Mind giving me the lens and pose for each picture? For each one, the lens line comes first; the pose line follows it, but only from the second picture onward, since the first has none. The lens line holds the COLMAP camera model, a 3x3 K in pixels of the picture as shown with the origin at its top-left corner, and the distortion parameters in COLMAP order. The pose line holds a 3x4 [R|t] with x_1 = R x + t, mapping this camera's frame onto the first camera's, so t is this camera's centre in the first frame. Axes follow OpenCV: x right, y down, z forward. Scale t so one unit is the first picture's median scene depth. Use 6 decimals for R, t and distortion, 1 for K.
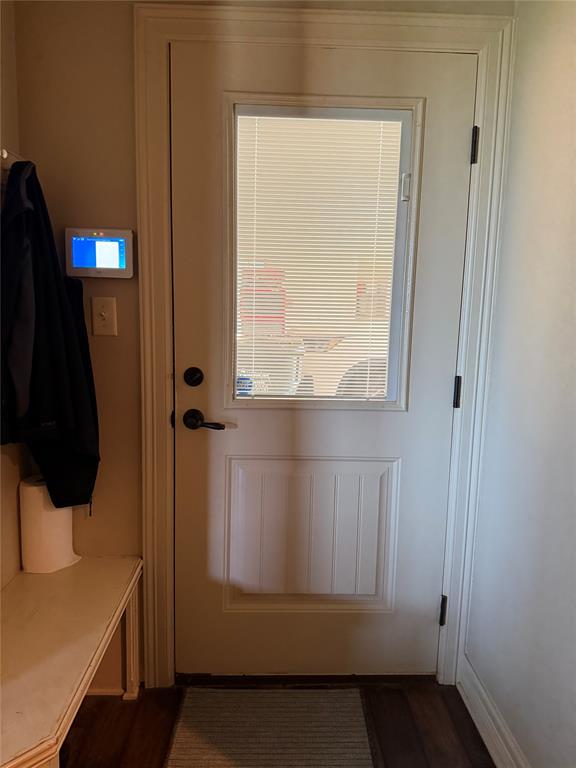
lens RADIAL K [[543.1, 0, 289.8], [0, 543.1, 390.7], [0, 0, 1]] dist [0.095642, -0.138662]
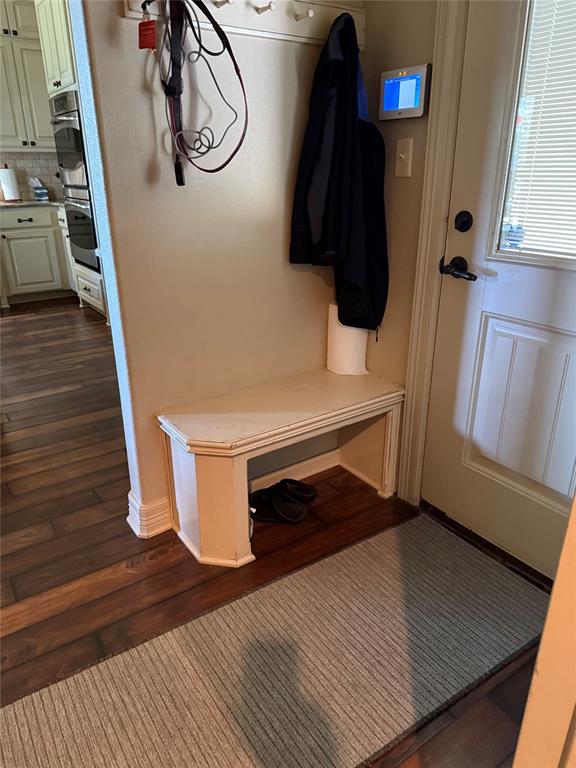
lens RADIAL K [[543.1, 0, 289.8], [0, 543.1, 390.7], [0, 0, 1]] dist [0.095642, -0.138662]
pose [[0.538622, 0.291843, -0.790388, 0.509564], [-0.109457, 0.954381, 0.277804, 0.022460], [0.835407, -0.063118, 0.545996, 0.191763]]
